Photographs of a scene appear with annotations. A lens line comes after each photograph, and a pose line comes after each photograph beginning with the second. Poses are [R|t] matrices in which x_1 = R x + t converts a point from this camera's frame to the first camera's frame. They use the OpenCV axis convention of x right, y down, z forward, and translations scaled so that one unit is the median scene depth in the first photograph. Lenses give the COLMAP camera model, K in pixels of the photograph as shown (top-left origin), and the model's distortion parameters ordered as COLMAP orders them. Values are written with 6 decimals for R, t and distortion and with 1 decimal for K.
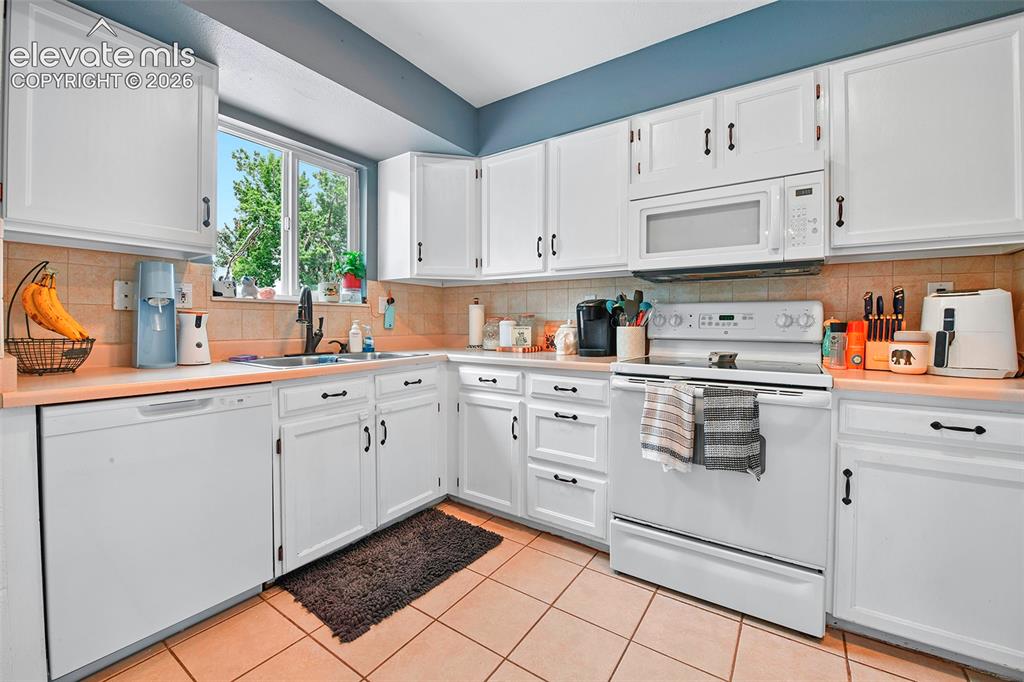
lens RADIAL K [[418.0, 0, 509.0], [0, 418.0, 330.0], [0, 0, 1]] dist [-0.014702, -0.000966]
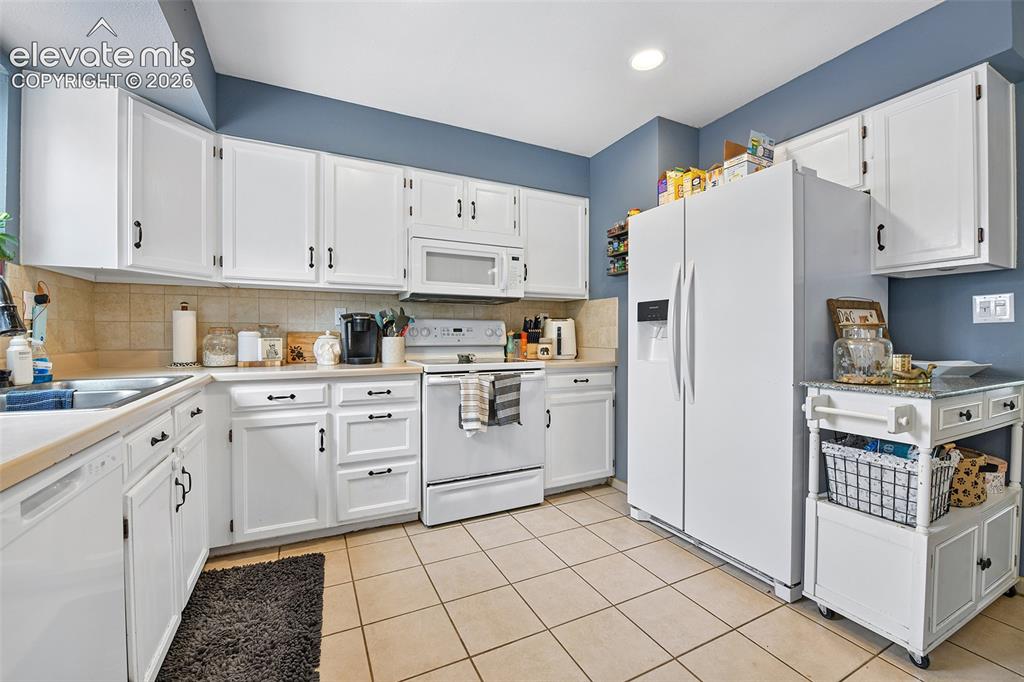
lens RADIAL K [[418.0, 0, 506.8], [0, 418.0, 339.4], [0, 0, 1]] dist [-0.014702, -0.000966]
pose [[0.493017, -0.014103, 0.869905, -0.704760], [0.013376, 0.999873, 0.008630, -0.008428], [-0.869917, 0.007381, 0.493143, 0.145501]]
